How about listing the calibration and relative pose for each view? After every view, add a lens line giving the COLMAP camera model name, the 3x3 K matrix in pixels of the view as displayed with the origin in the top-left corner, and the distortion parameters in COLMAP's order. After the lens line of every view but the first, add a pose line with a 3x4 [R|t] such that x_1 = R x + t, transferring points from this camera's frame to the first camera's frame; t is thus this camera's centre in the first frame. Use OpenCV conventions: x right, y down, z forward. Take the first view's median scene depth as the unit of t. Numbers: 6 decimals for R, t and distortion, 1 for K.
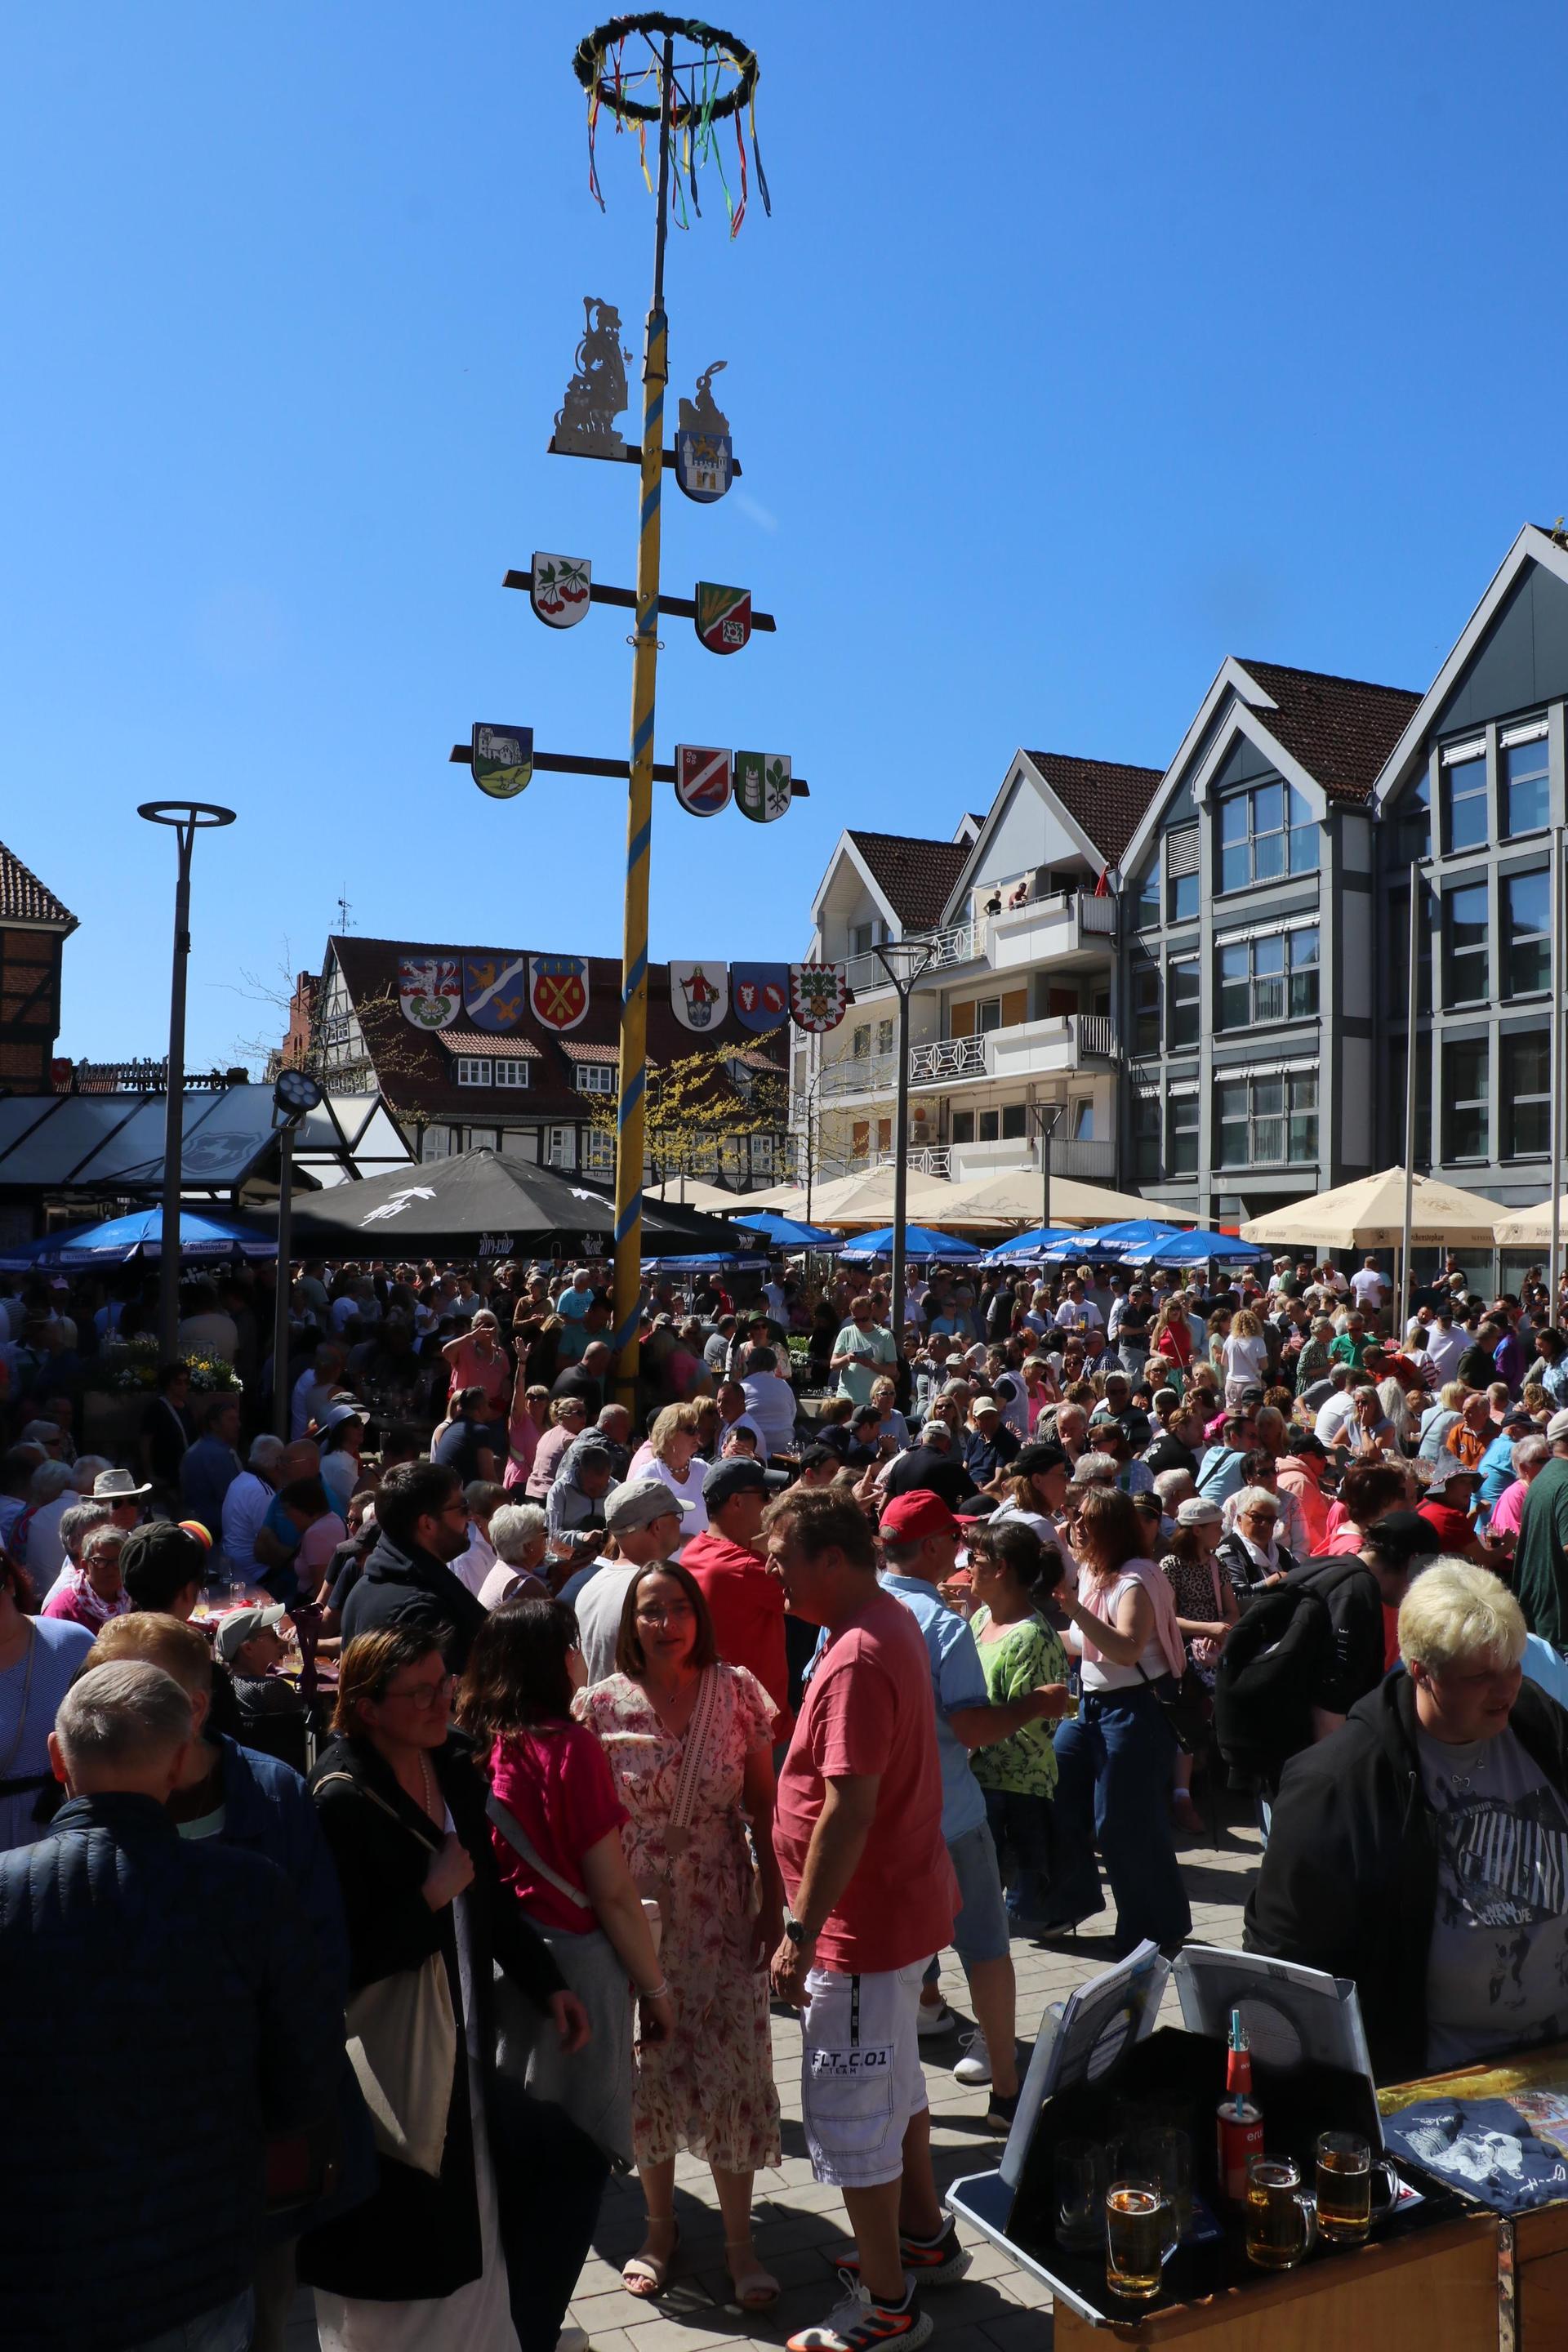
lens RADIAL K [[1993.8, 0, 774.3], [0, 1993.8, 1185.9], [0, 0, 1]] dist [-0.177217, 0.122566]
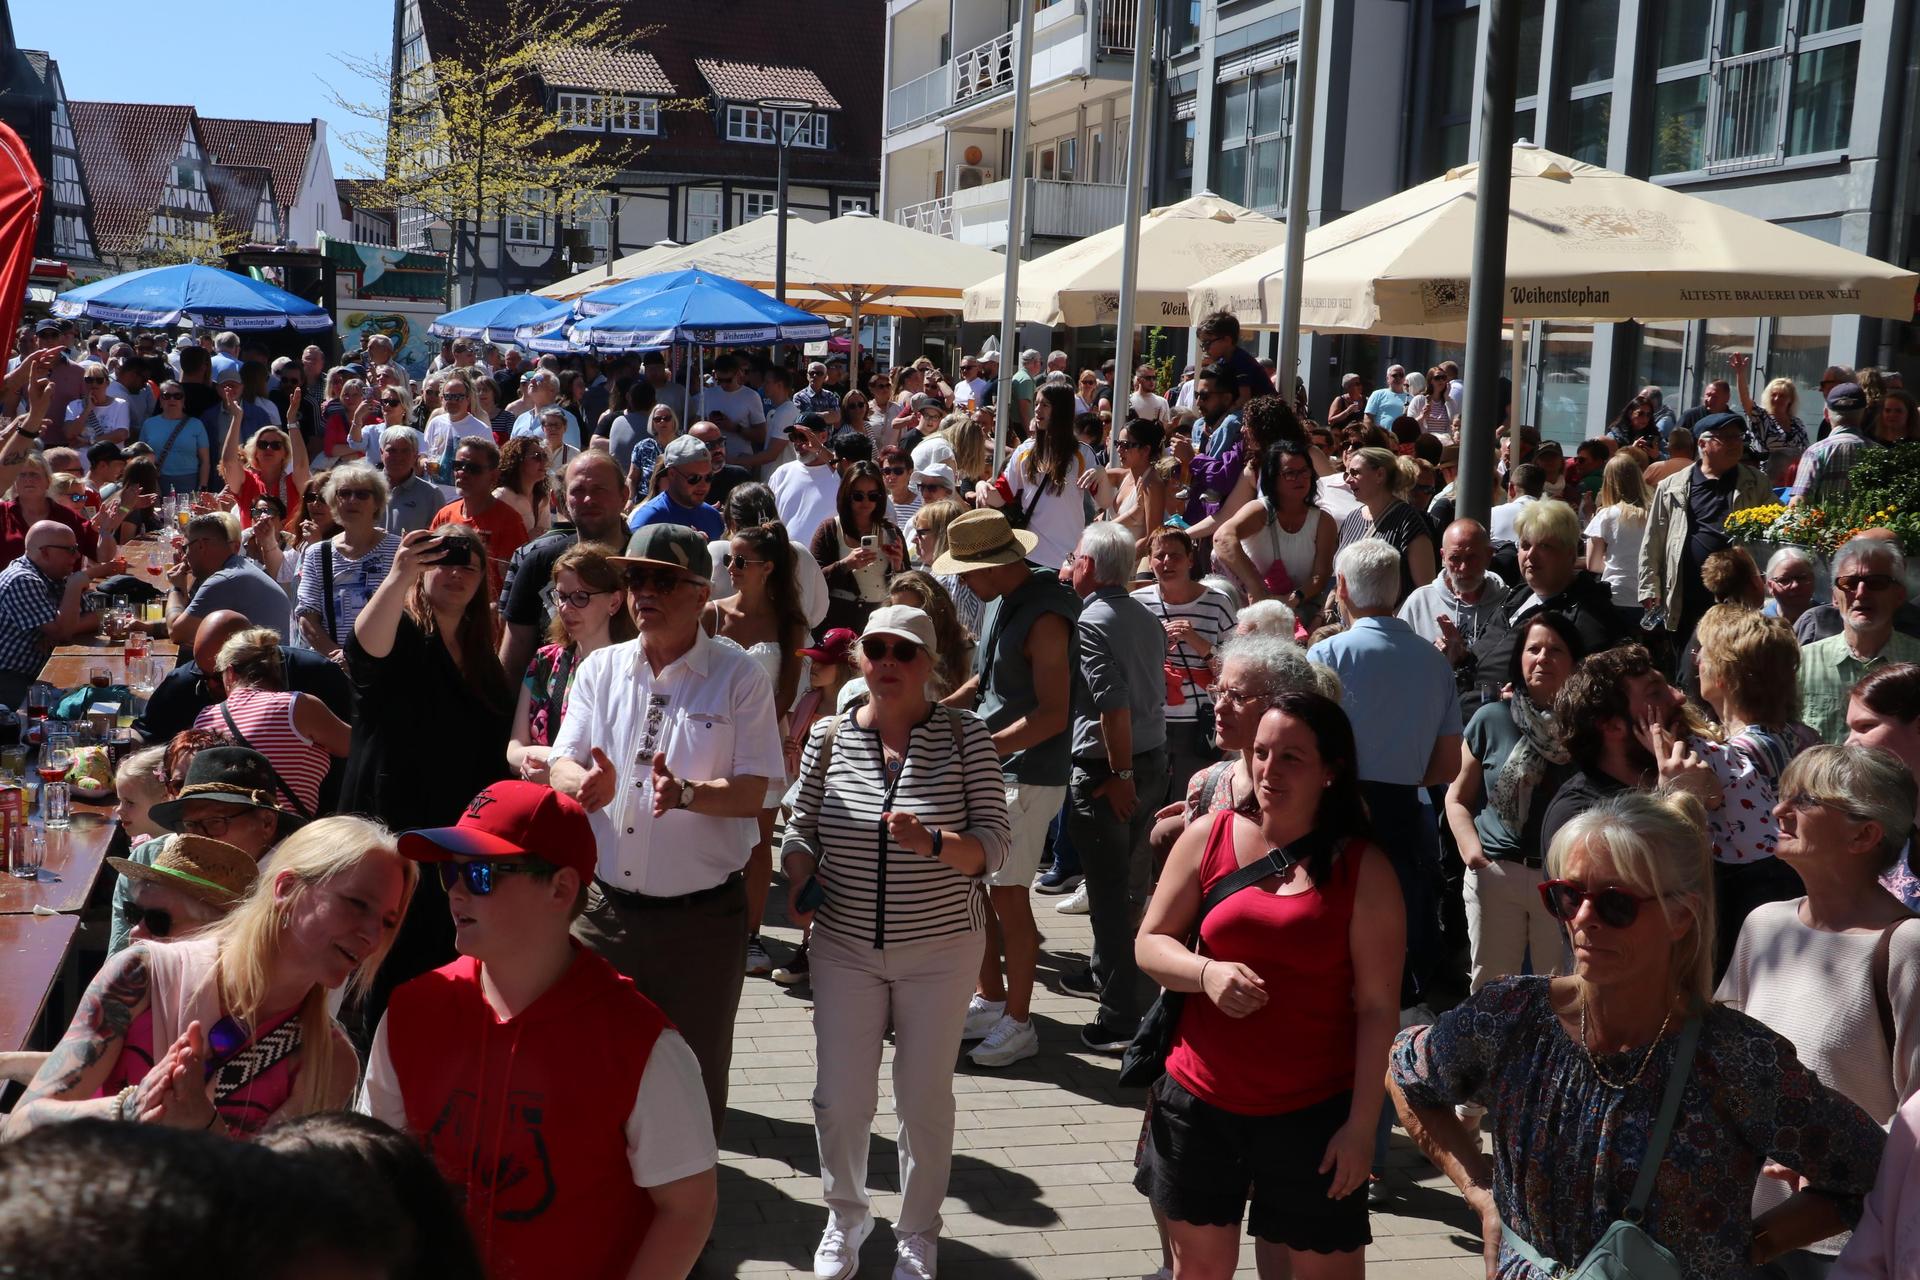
lens RADIAL K [[2349.6, 0, 923.4], [0, 2349.6, 711.7], [0, 0, 1]] dist [0.057533, 0.000000]
pose [[0.988630, 0.042984, -0.144095, 0.253899], [-0.016994, 0.984072, 0.176959, 0.014613], [0.149406, -0.172498, 0.973613, 0.203660]]
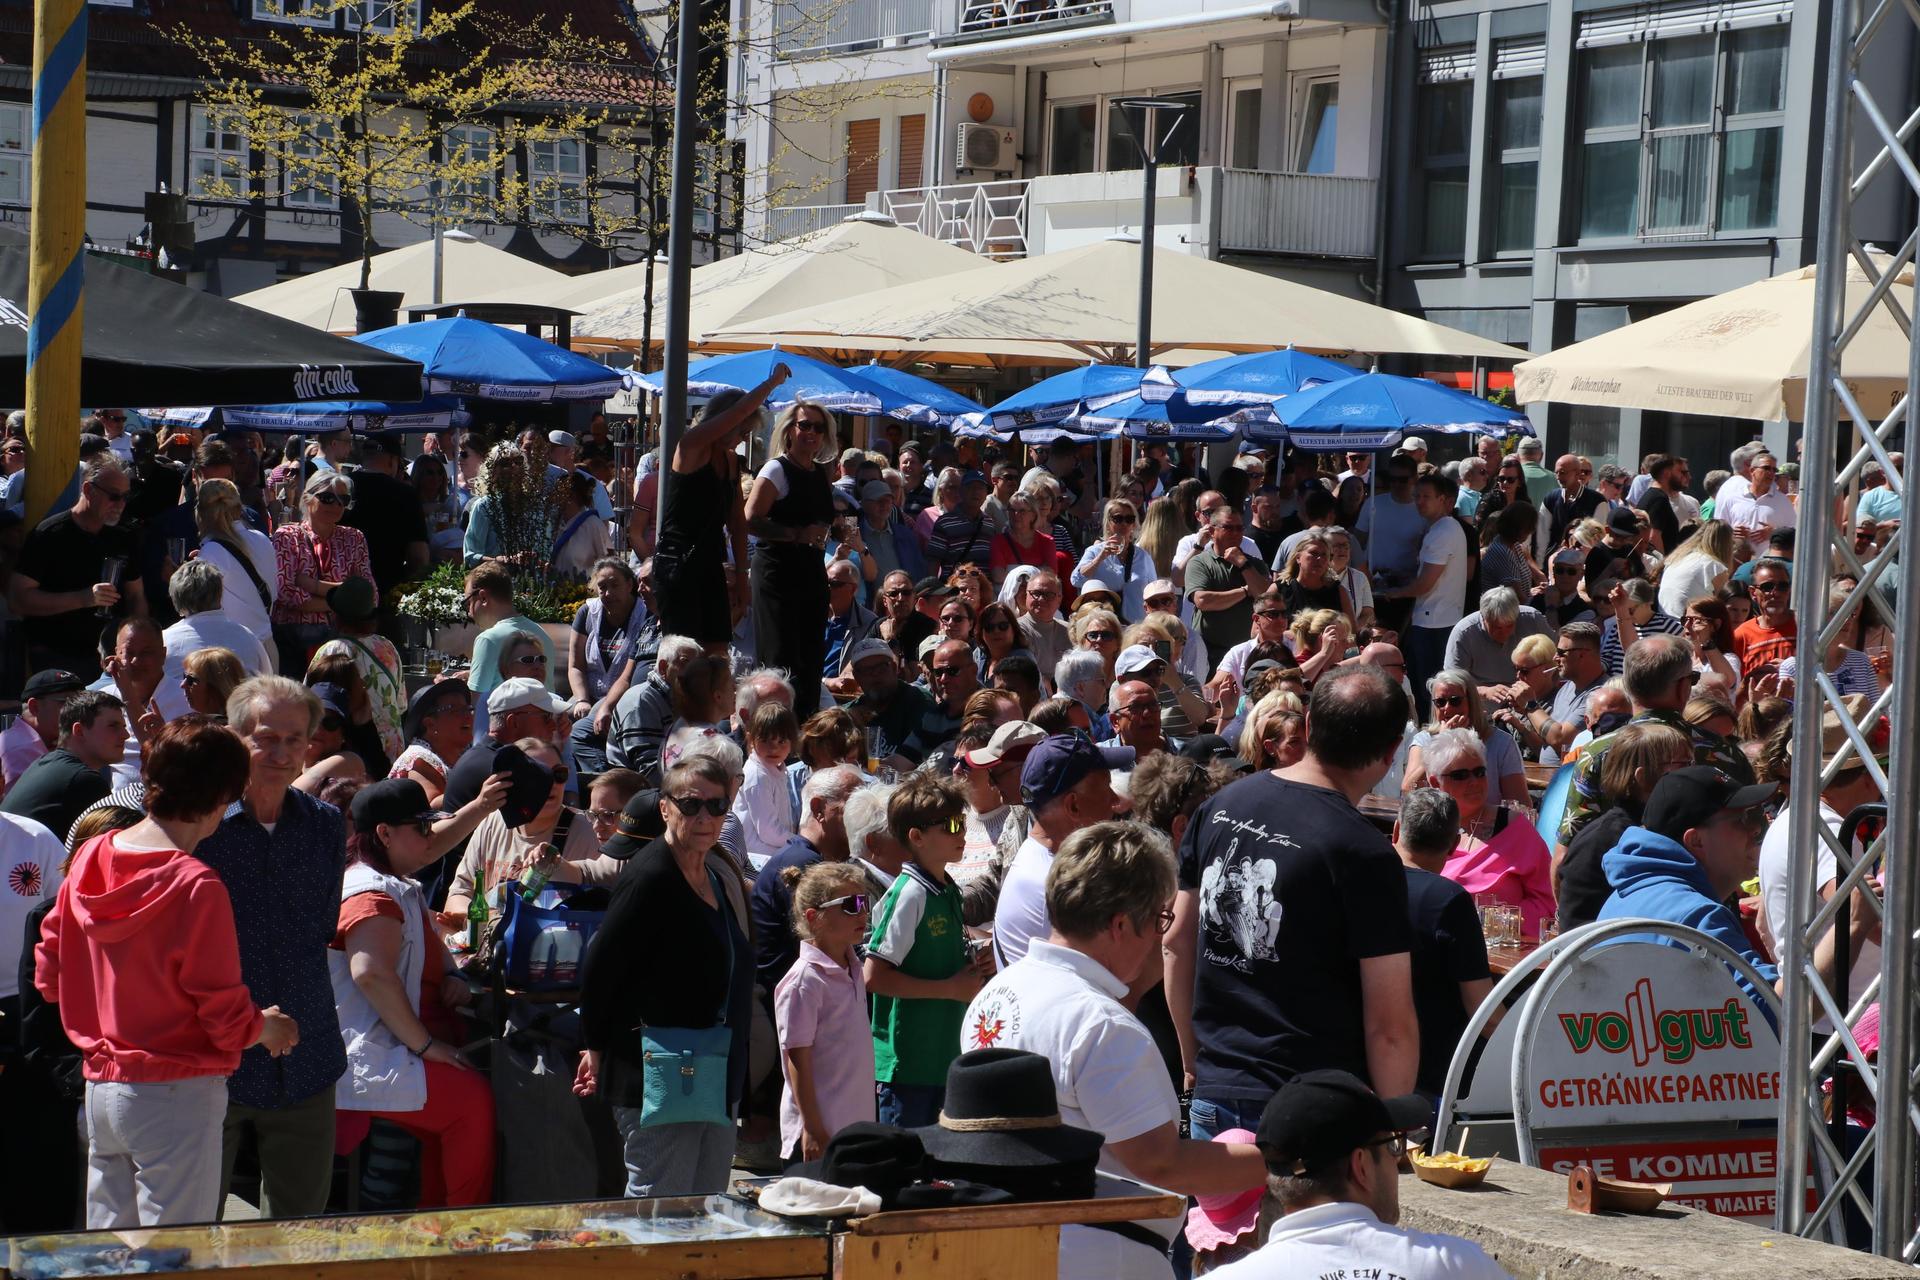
lens RADIAL K [[4694.9, 0, 957.7], [0, 4694.9, 644.8], [0, 0, 1]] dist [0.466541, 0.000000]
pose [[0.999235, 0.021497, 0.032661, 0.049195], [-0.024089, 0.996409, 0.081174, -0.001902], [-0.030798, -0.081898, 0.996165, -0.099623]]
